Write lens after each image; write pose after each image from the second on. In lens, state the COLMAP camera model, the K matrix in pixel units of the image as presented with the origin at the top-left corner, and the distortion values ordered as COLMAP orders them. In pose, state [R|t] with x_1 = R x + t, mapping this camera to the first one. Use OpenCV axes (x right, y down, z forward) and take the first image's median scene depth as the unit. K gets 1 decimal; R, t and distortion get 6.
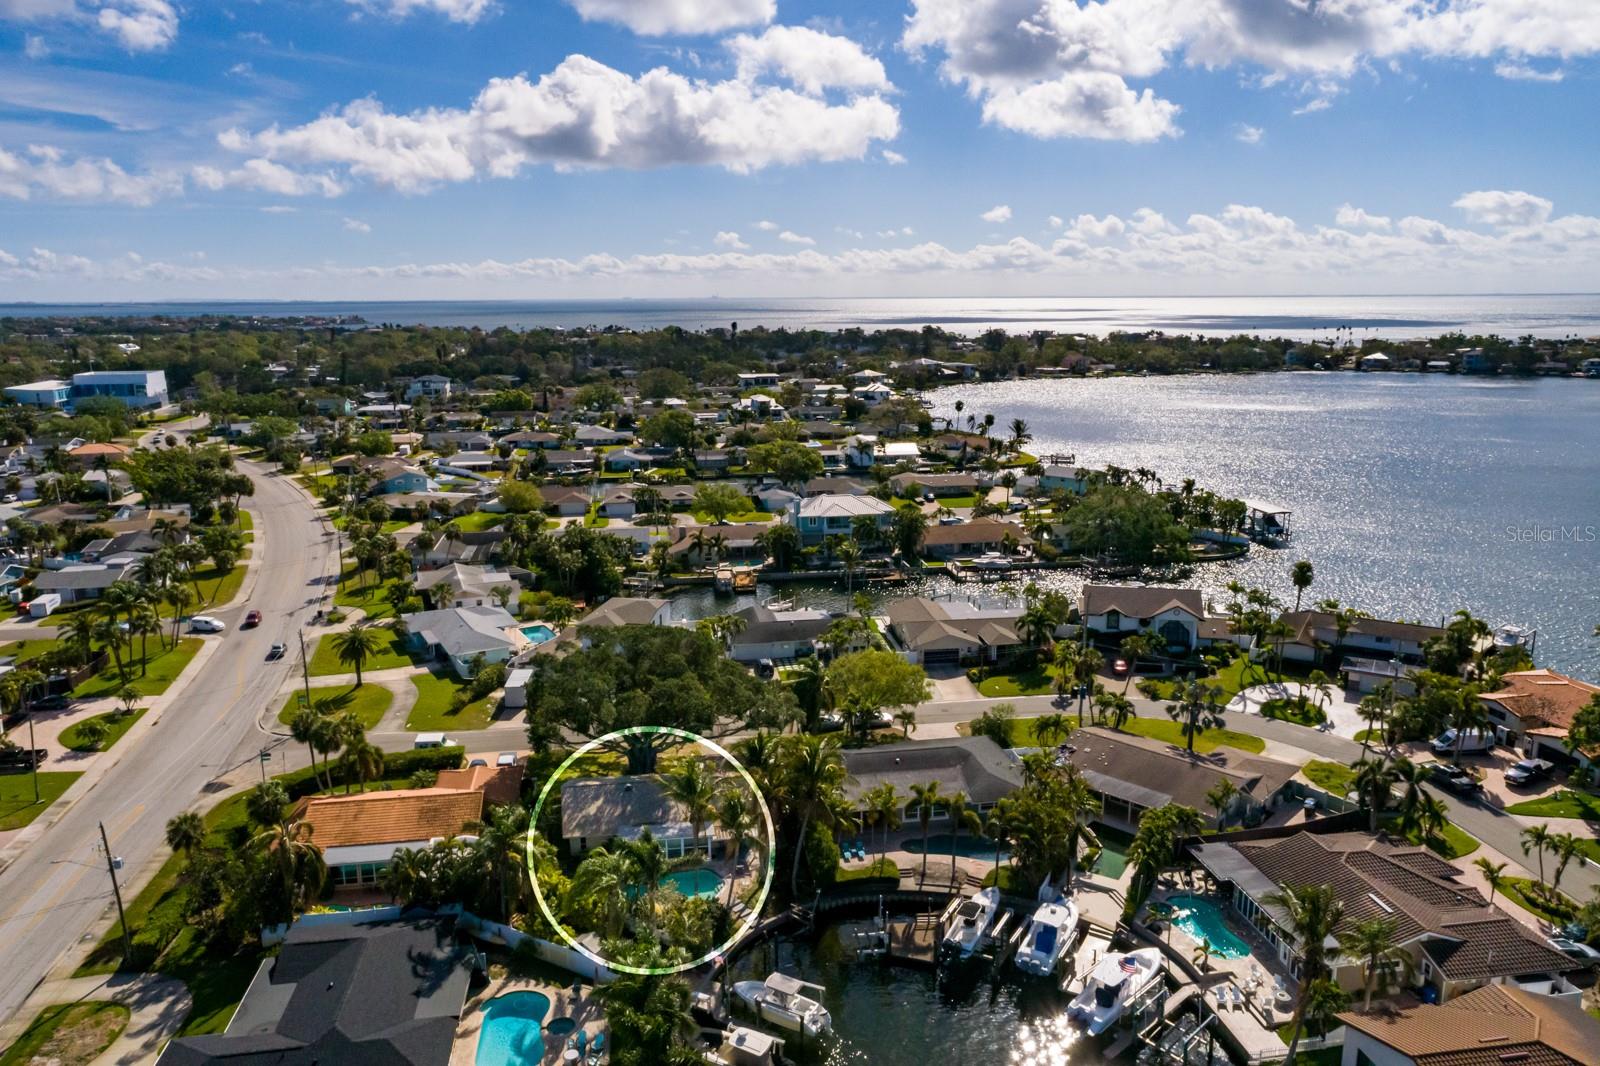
lens RADIAL K [[1079.7, 0, 803.1], [0, 1079.7, 588.2], [0, 0, 1]] dist [-0.001948, 0.009396]
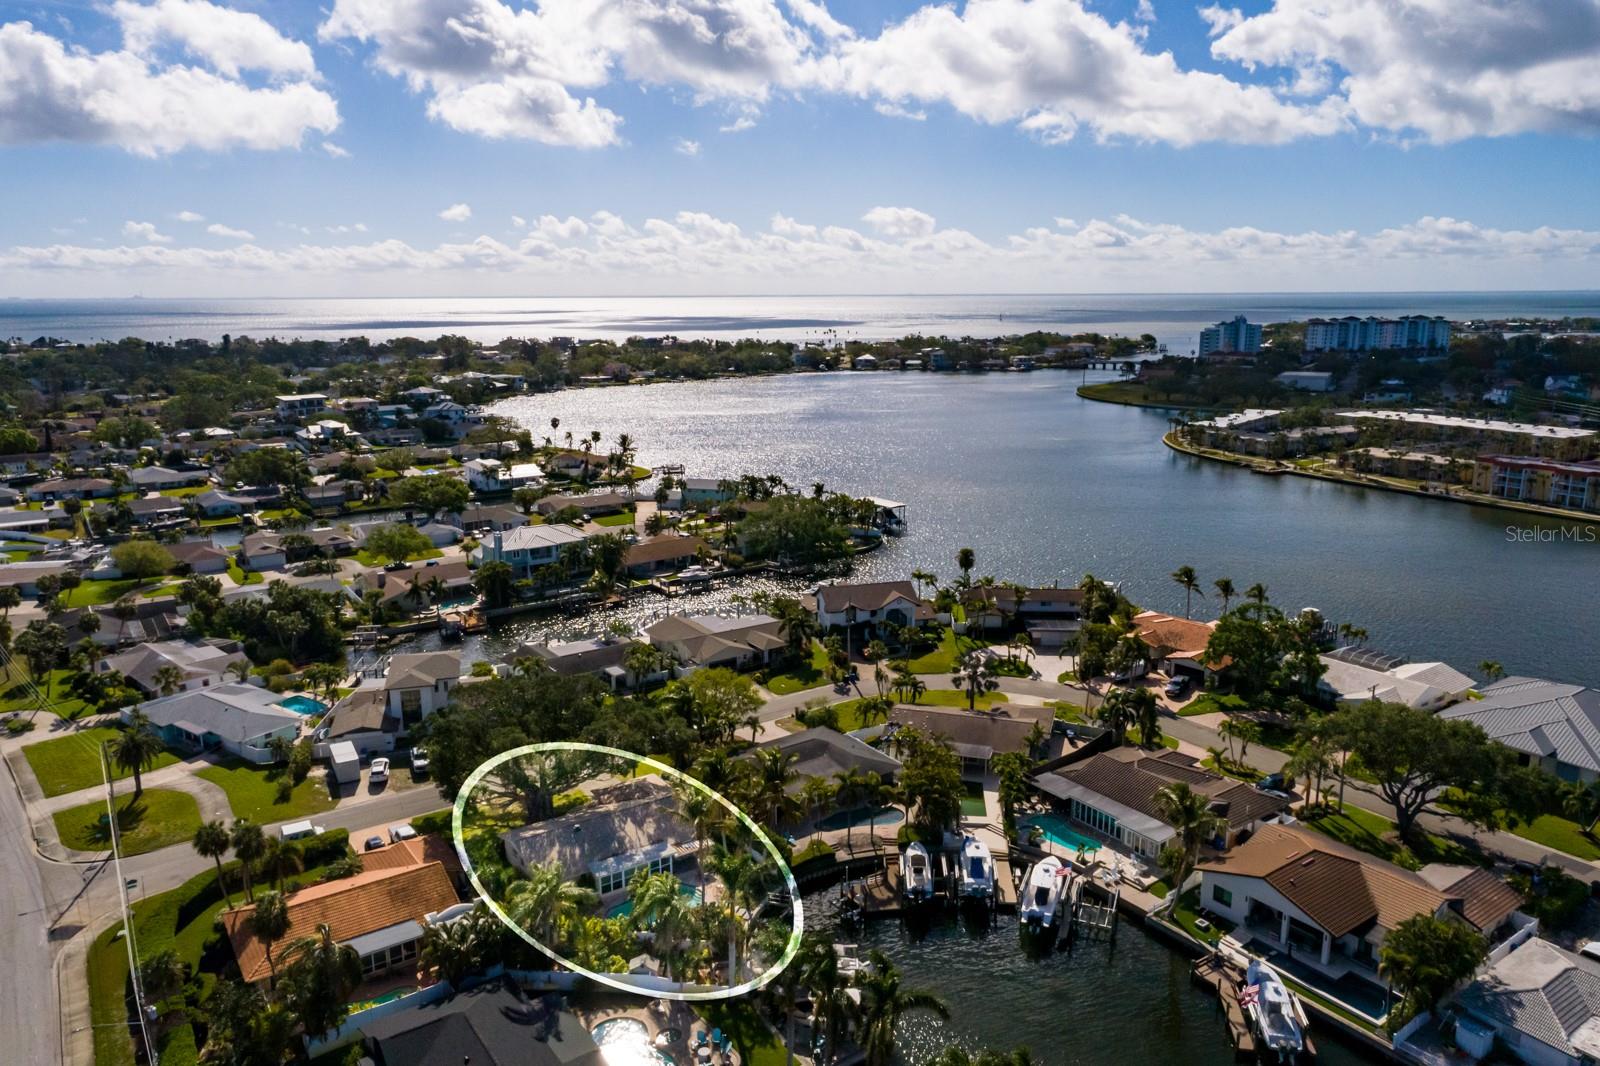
lens RADIAL K [[1091.3, 0, 801.3], [0, 1091.3, 535.7], [0, 0, 1]] dist [-0.002641, 0.004874]
pose [[0.896834, -0.094673, 0.432118, -0.302017], [0.115131, 0.993121, -0.021364, -0.041265], [-0.427123, 0.068910, 0.901564, -0.069604]]
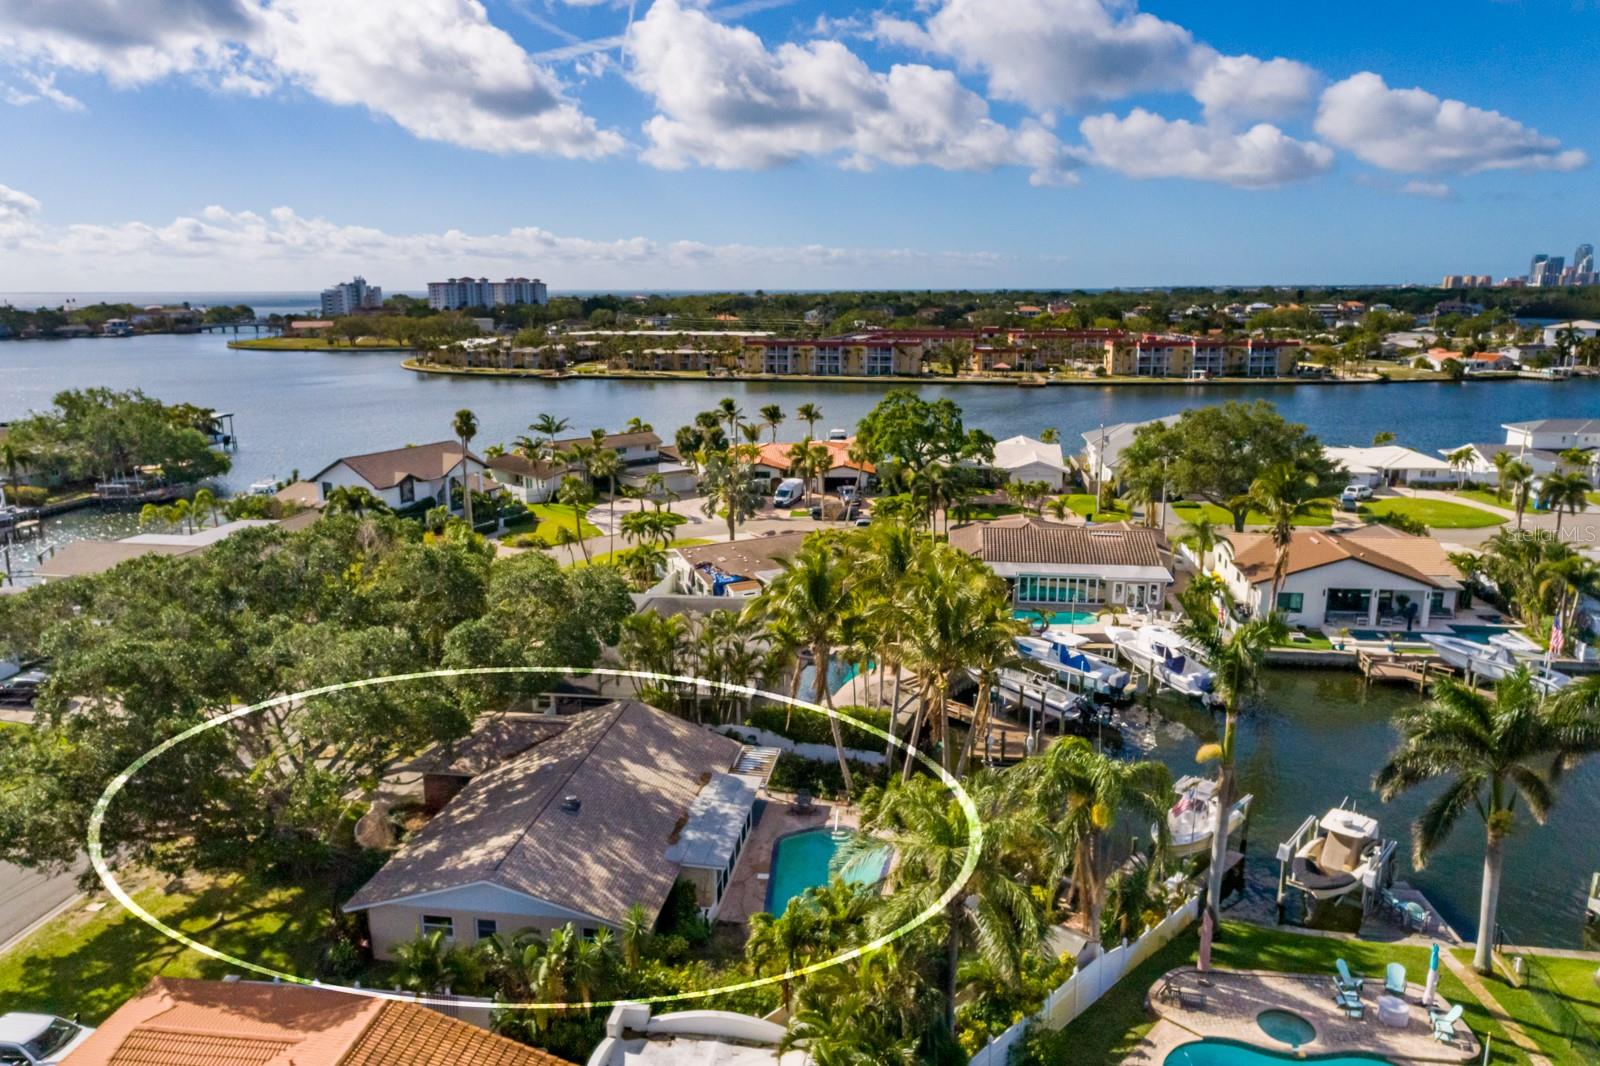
lens RADIAL K [[1094.3, 0, 795.6], [0, 1094.3, 527.7], [0, 0, 1]] dist [-0.001664, 0.007521]
pose [[0.289996, -0.200958, 0.935691, -0.405243], [0.253066, 0.959006, 0.127533, 0.029243], [-0.922962, 0.199808, 0.328964, 0.553133]]
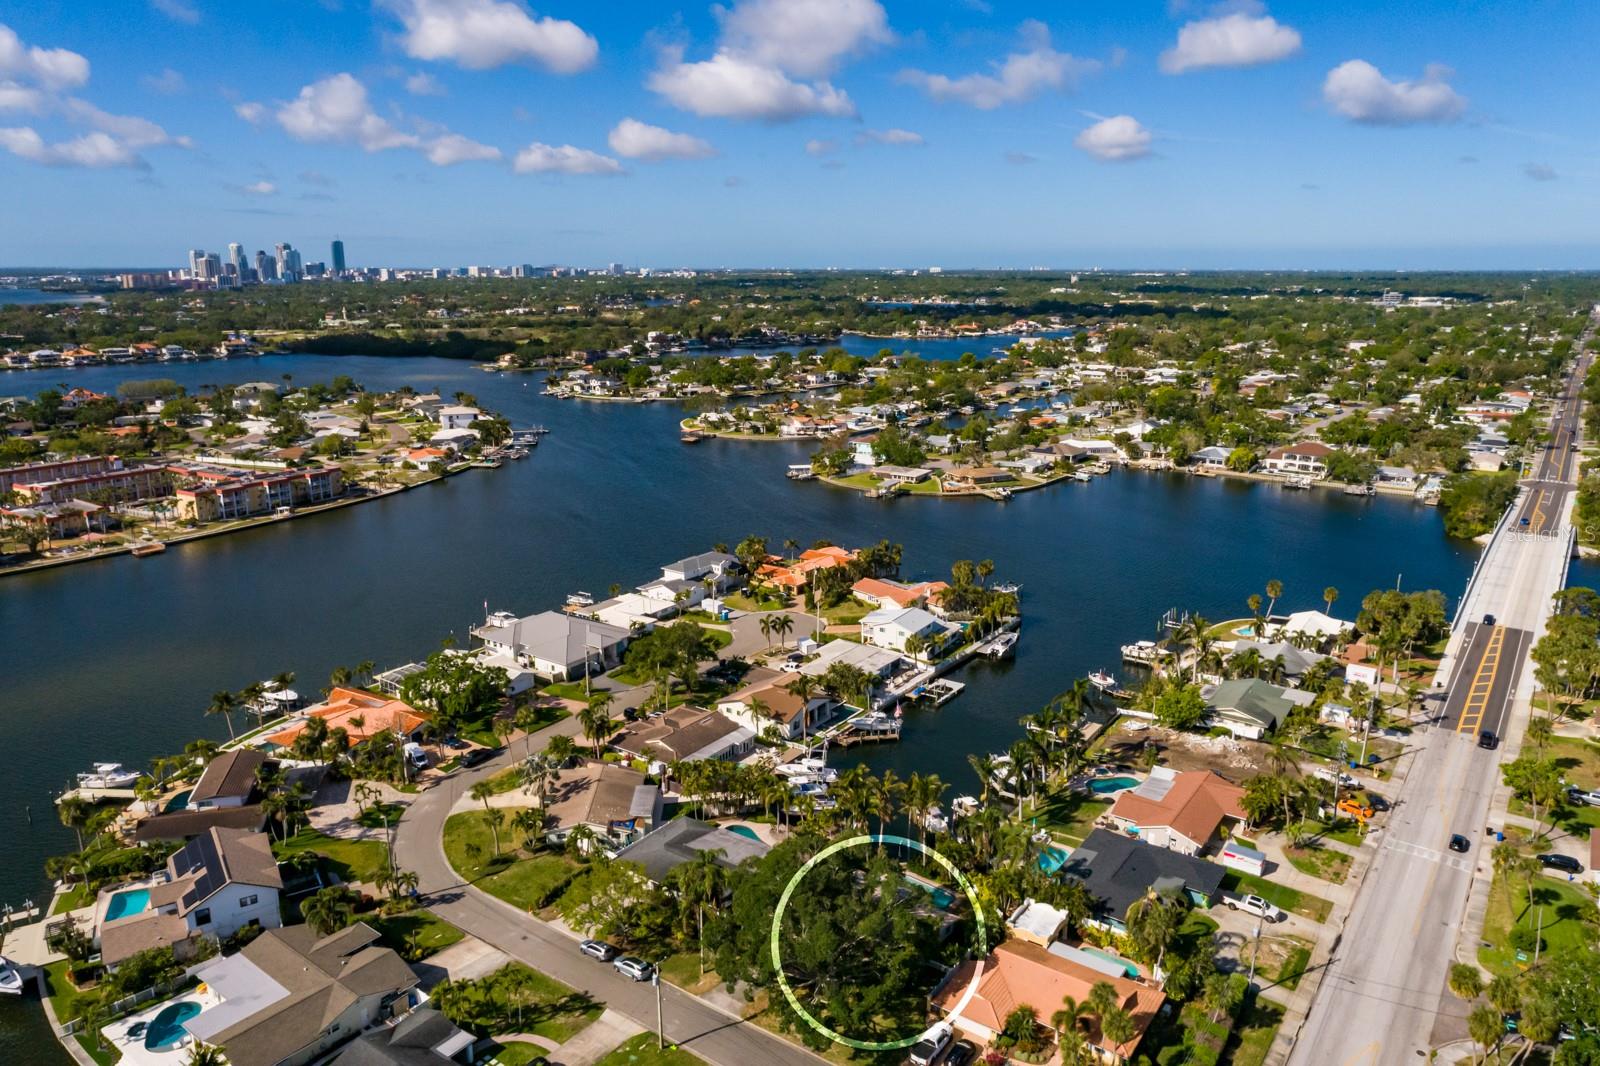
lens RADIAL K [[1079.7, 0, 803.1], [0, 1079.7, 588.2], [0, 0, 1]] dist [-0.001948, 0.009396]
pose [[-0.716303, -0.195469, 0.669853, -0.656580], [0.184822, 0.872531, 0.452250, -0.571413], [-0.672868, 0.447751, -0.588870, 1.254149]]
